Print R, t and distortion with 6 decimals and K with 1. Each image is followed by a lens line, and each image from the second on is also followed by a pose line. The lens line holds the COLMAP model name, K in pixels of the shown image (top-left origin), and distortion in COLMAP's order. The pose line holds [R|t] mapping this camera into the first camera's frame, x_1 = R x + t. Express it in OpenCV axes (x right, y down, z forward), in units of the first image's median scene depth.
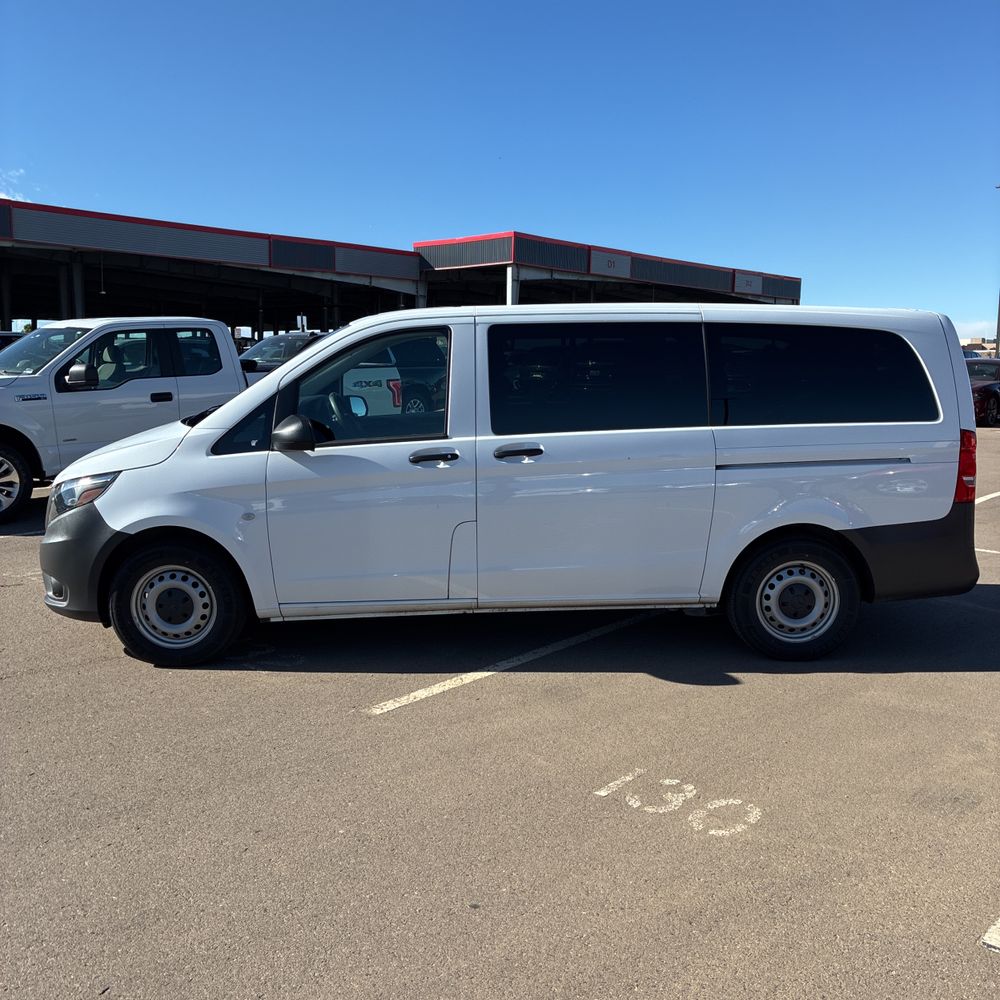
lens RADIAL K [[999.7, 0, 510.6], [0, 999.7, 493.3], [0, 0, 1]] dist [0.099299, -0.161051]
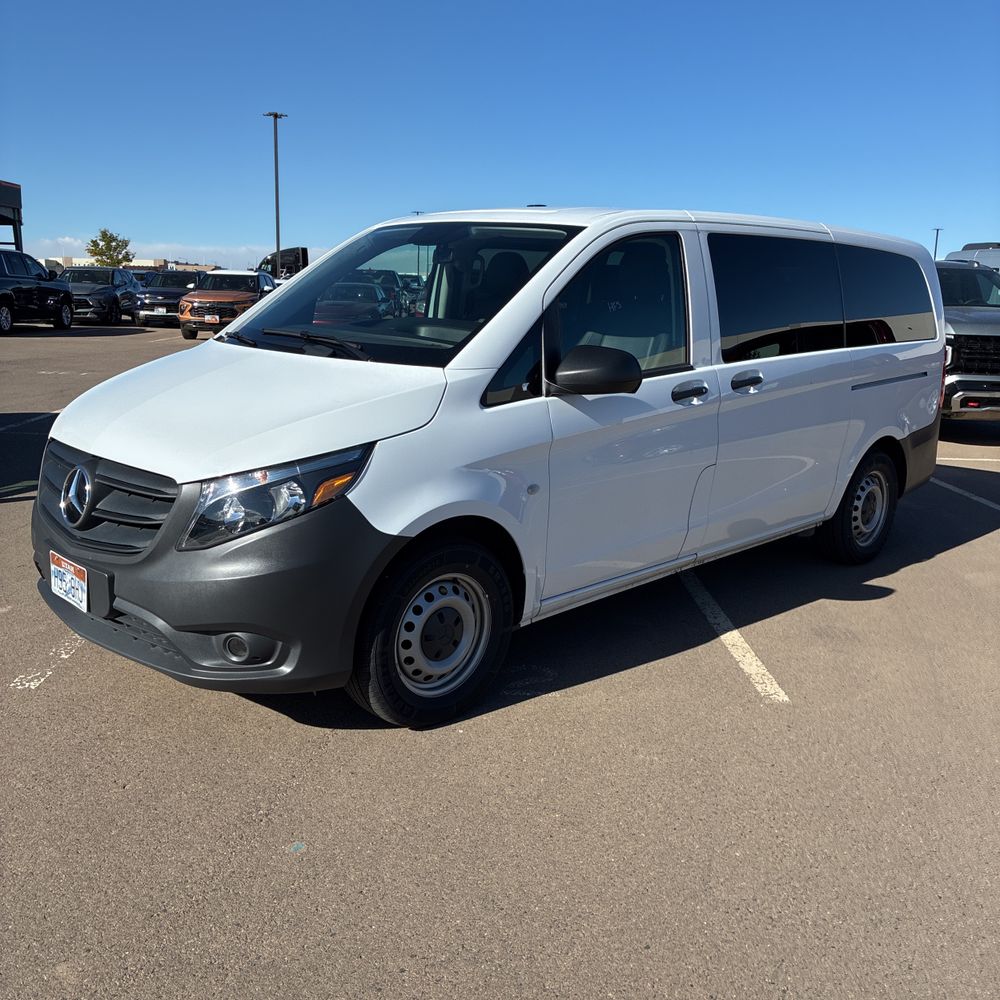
lens RADIAL K [[999.0, 0, 499.8], [0, 999.0, 483.7], [0, 0, 1]] dist [0.152569, -0.733529]
pose [[0.729218, -0.114850, 0.674574, -0.732885], [0.065393, 0.992999, 0.098373, -0.051109], [-0.681150, -0.027623, 0.731623, 0.473254]]
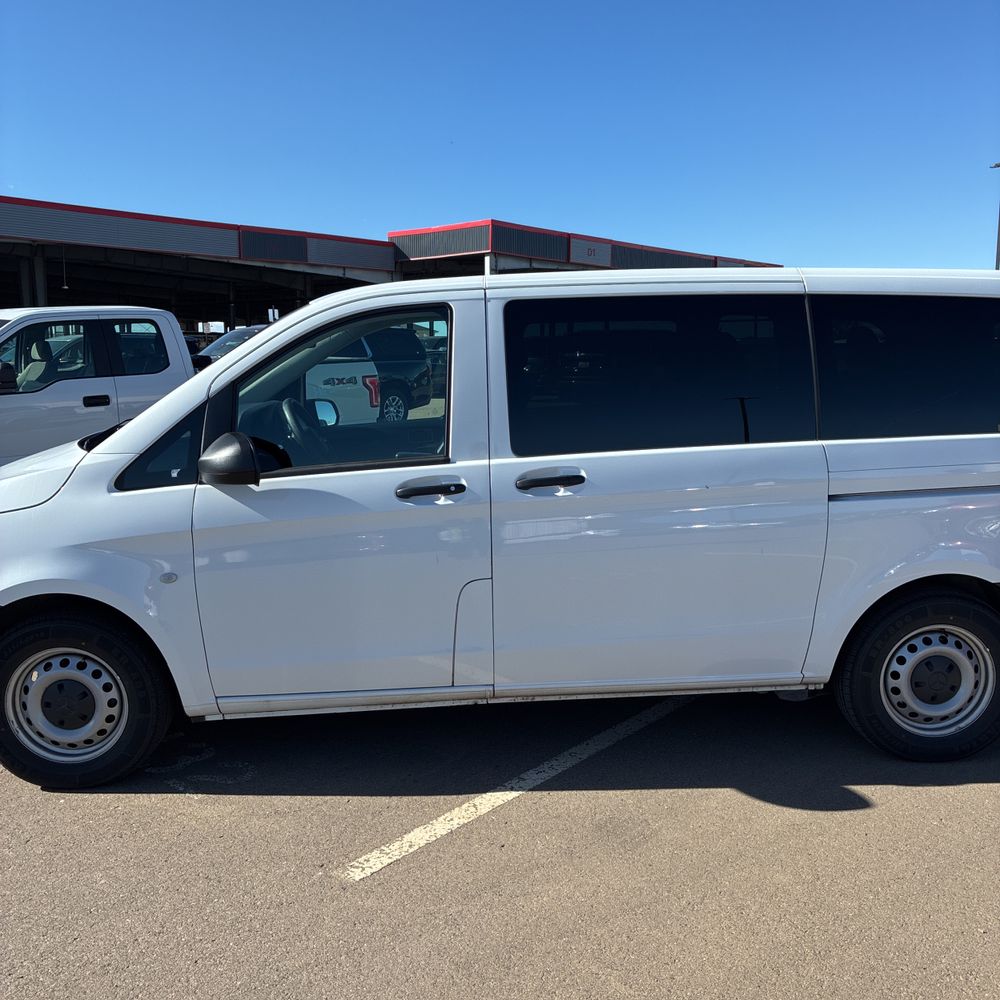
lens RADIAL K [[1004.1, 0, 503.4], [0, 1004.1, 502.8], [0, 0, 1]] dist [0.042312, -0.027532]
pose [[0.999792, -0.014813, 0.014018, -0.034063], [0.014578, 0.999754, 0.016744, -0.036501], [-0.014262, -0.016536, 0.999762, 0.280221]]
